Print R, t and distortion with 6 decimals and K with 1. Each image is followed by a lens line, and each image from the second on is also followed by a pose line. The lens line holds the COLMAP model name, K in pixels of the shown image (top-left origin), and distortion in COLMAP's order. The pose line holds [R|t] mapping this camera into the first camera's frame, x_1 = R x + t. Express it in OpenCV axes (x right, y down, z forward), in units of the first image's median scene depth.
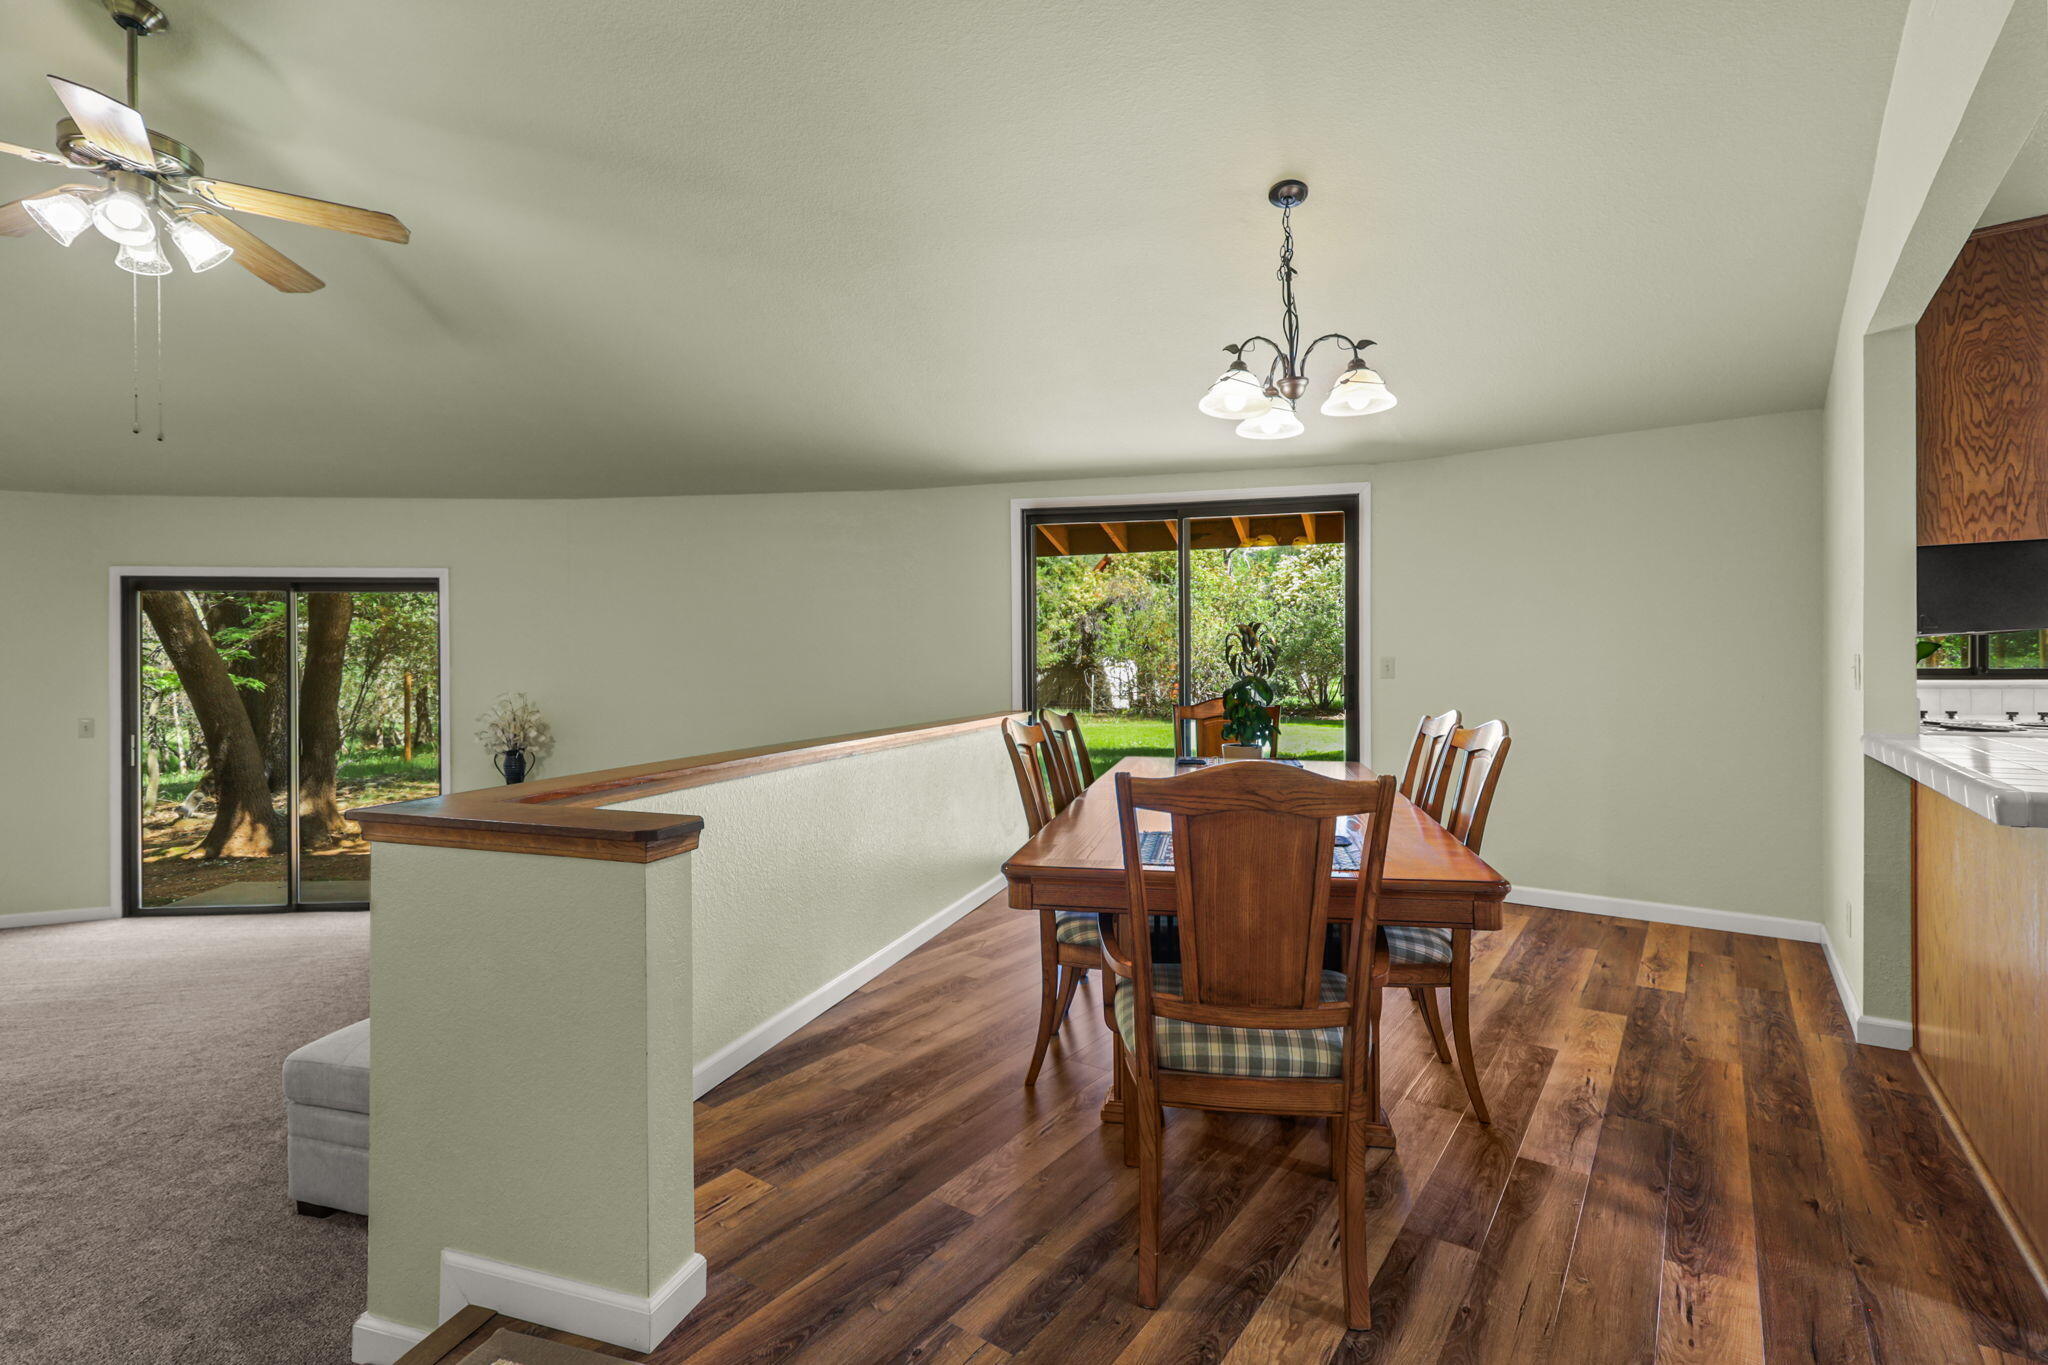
lens RADIAL K [[967.8, 0, 1037.5], [0, 967.8, 668.5], [0, 0, 1]] dist [0.002313, 0.000649]
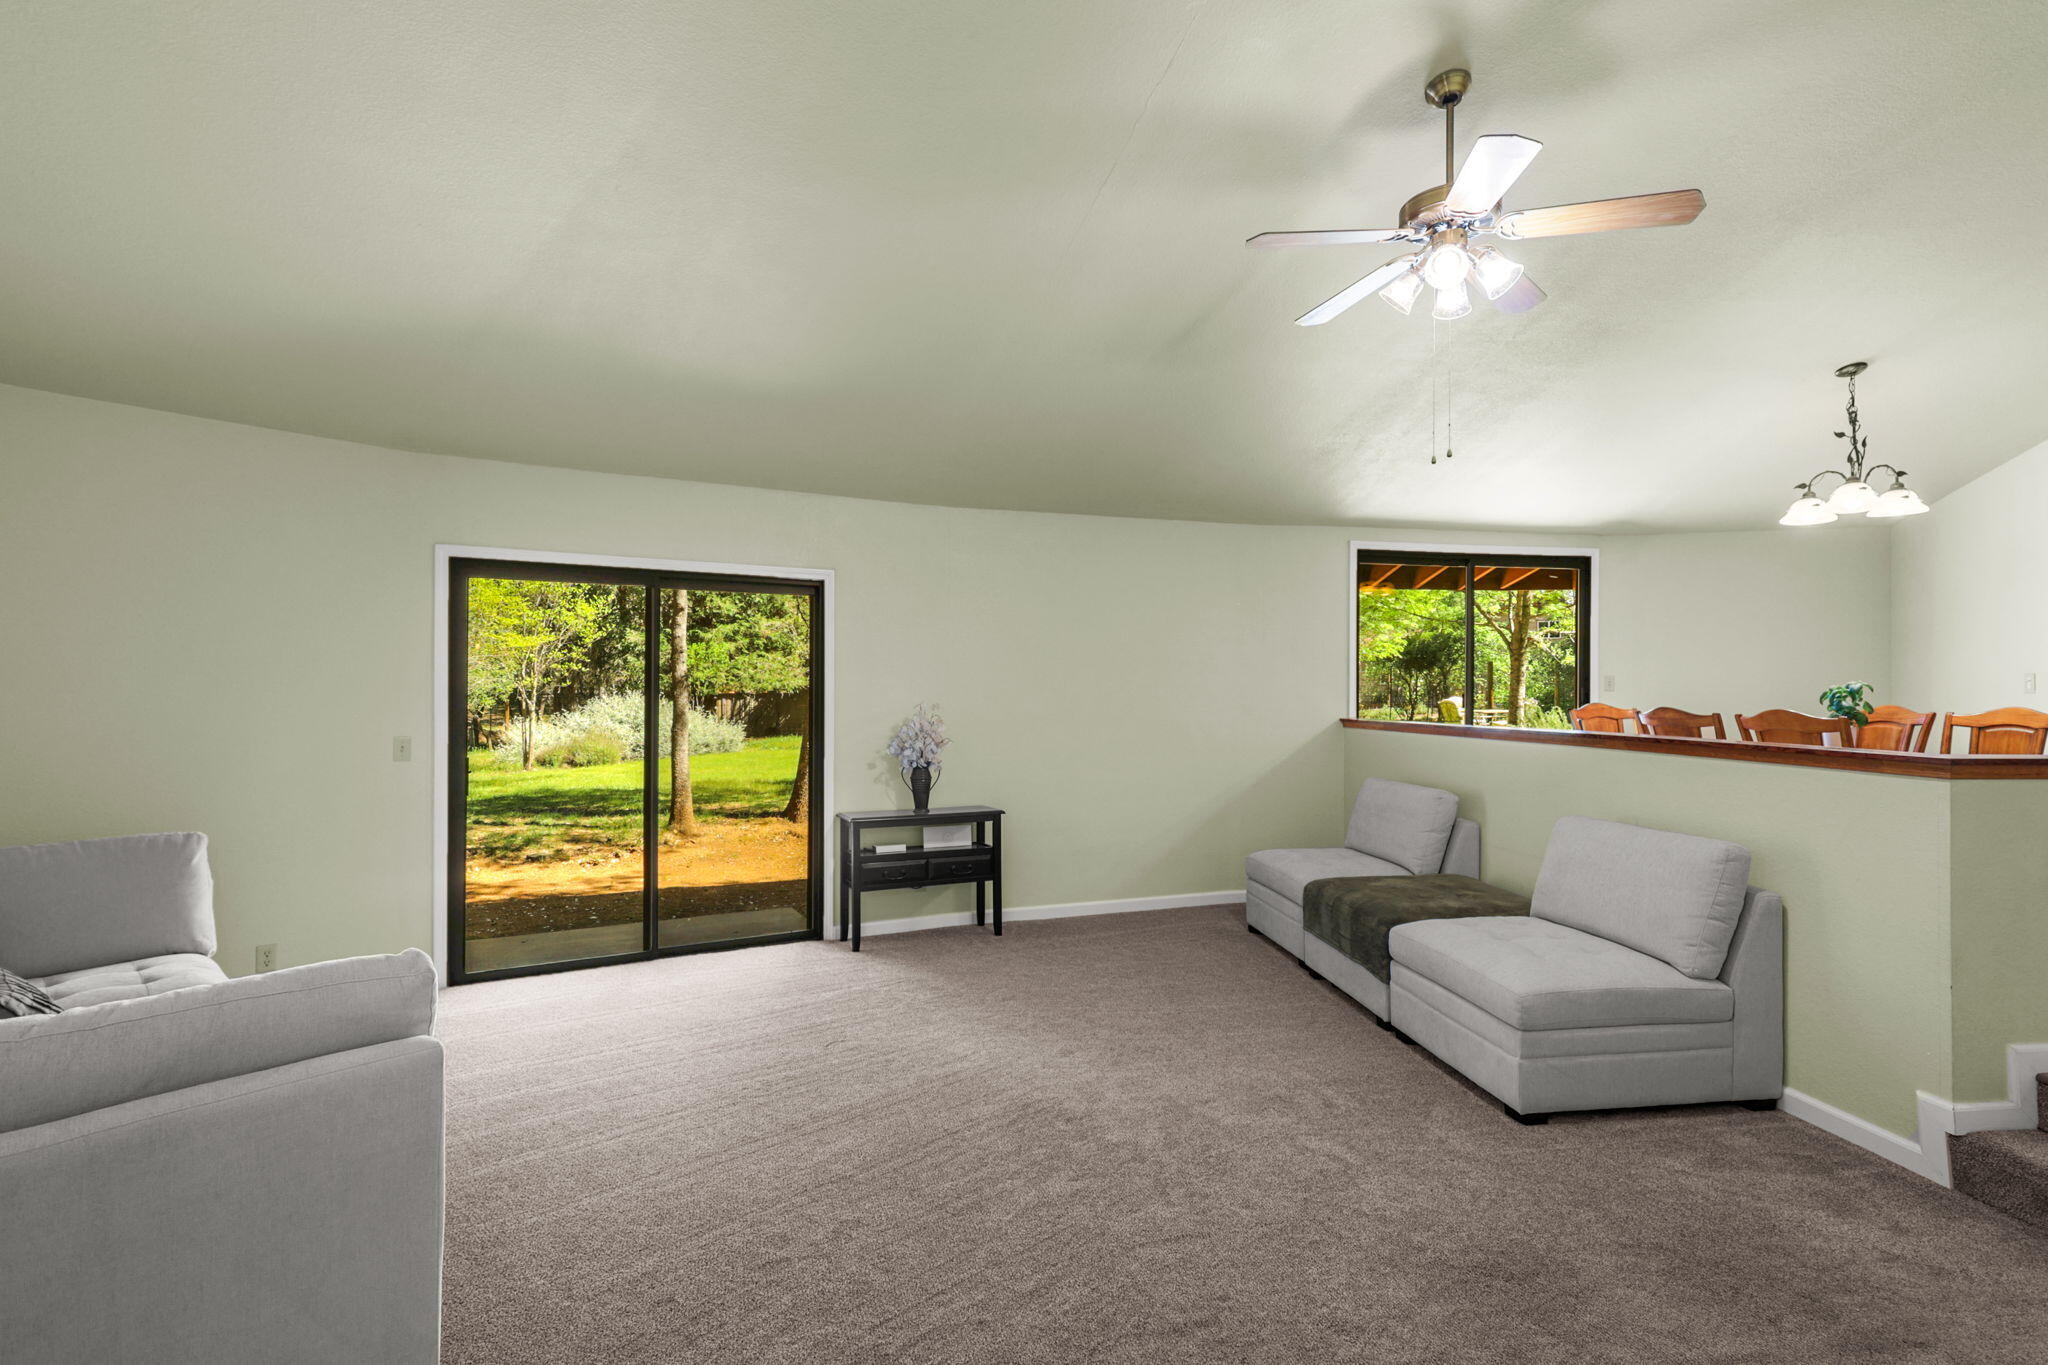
lens RADIAL K [[967.8, 0, 1019.7], [0, 967.8, 690.8], [0, 0, 1]] dist [0.002313, 0.000649]
pose [[0.907765, 0.005092, 0.419449, -1.696777], [-0.002658, 0.999976, -0.006388, 0.037422], [-0.419471, 0.004684, 0.907757, 0.166937]]
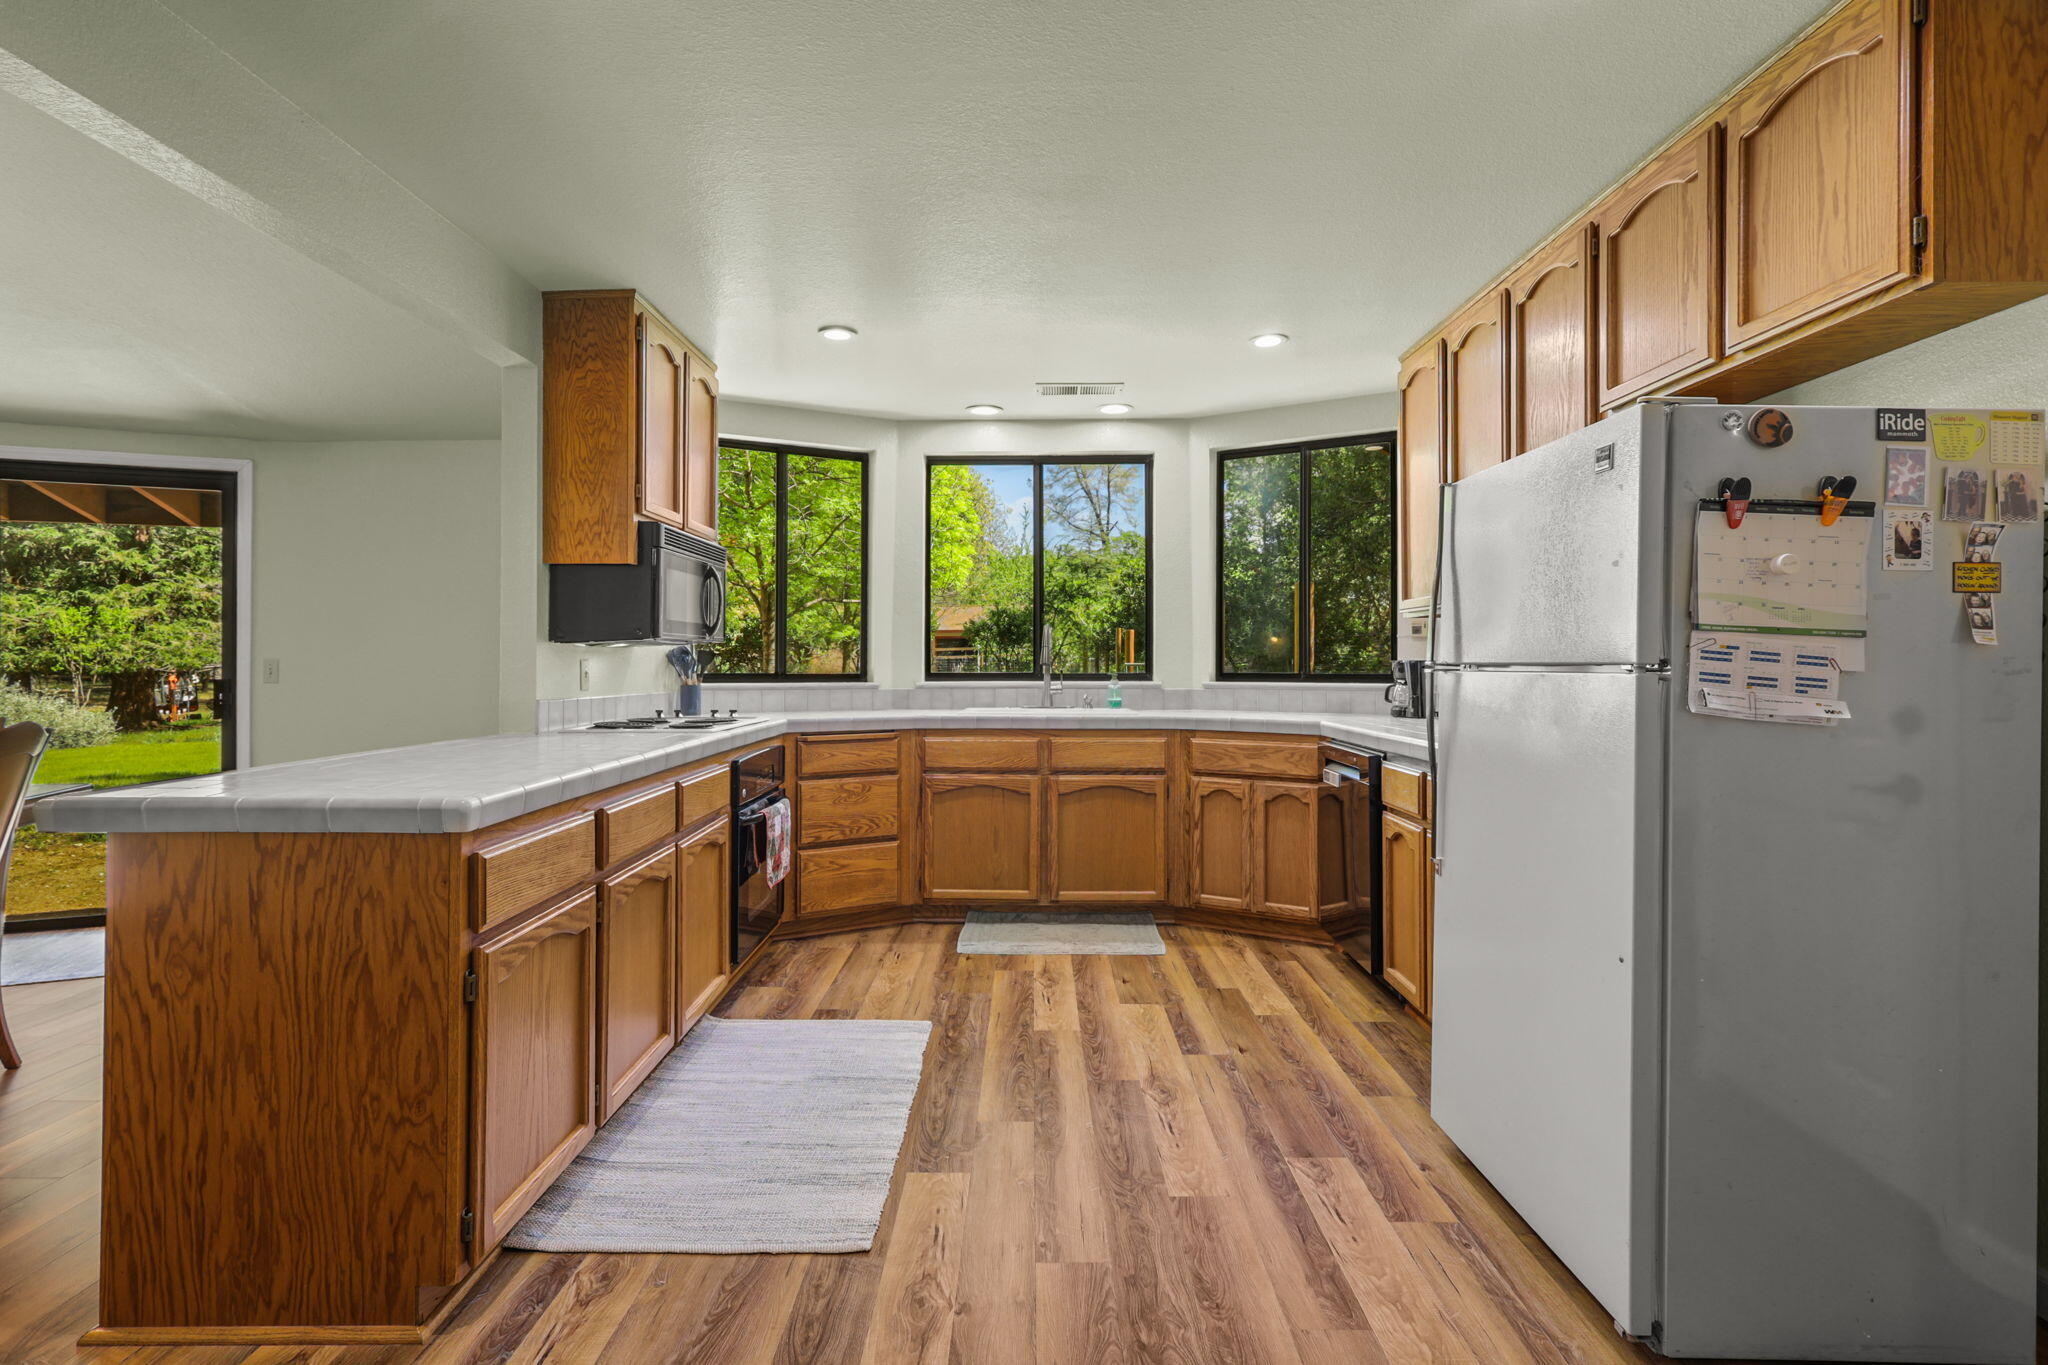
lens RADIAL K [[967.8, 0, 1036.3], [0, 967.8, 656.0], [0, 0, 1]] dist [0.002313, 0.000649]
pose [[0.829235, 0.014698, 0.558706, 0.773752], [-0.006164, 0.999834, -0.017154, -0.004351], [-0.558865, 0.010781, 0.829188, -0.242319]]
